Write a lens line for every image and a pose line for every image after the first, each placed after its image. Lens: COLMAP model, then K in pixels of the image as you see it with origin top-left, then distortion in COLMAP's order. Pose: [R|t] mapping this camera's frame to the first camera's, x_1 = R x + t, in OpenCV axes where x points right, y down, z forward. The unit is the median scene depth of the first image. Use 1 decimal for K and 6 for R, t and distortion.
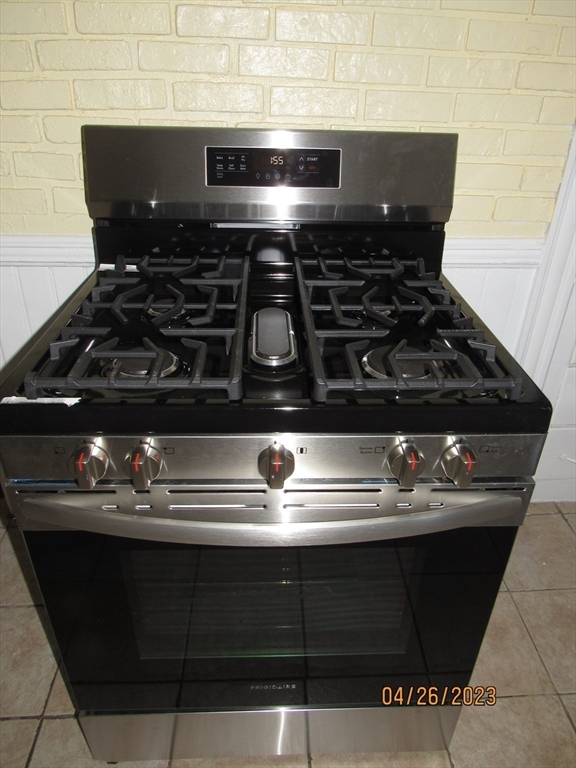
lens RADIAL K [[547.0, 0, 294.3], [0, 547.0, 382.0], [0, 0, 1]] dist [-0.024408, 0.007947]
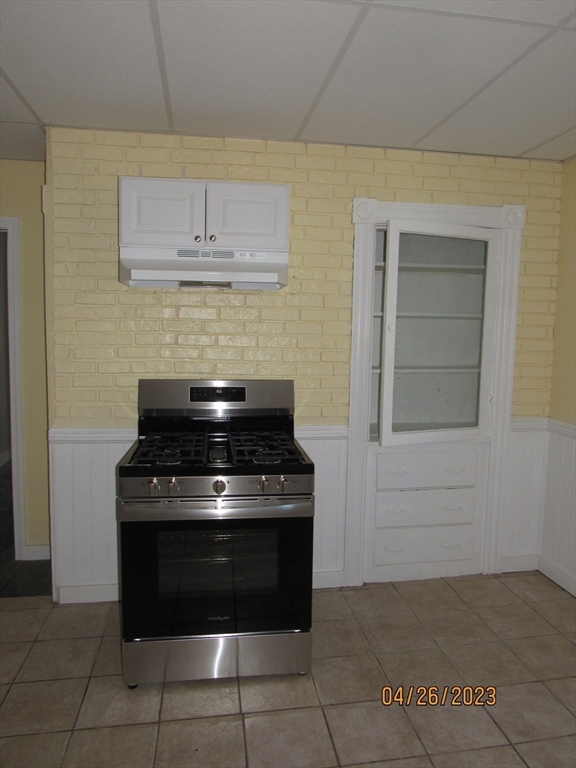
lens RADIAL K [[547.0, 0, 294.3], [0, 547.0, 382.0], [0, 0, 1]] dist [-0.024408, 0.007947]
pose [[0.994259, -0.019777, 0.105152, 0.043359], [0.061482, 0.909918, -0.410206, 0.539005], [-0.087568, 0.414316, 0.905911, -1.175634]]
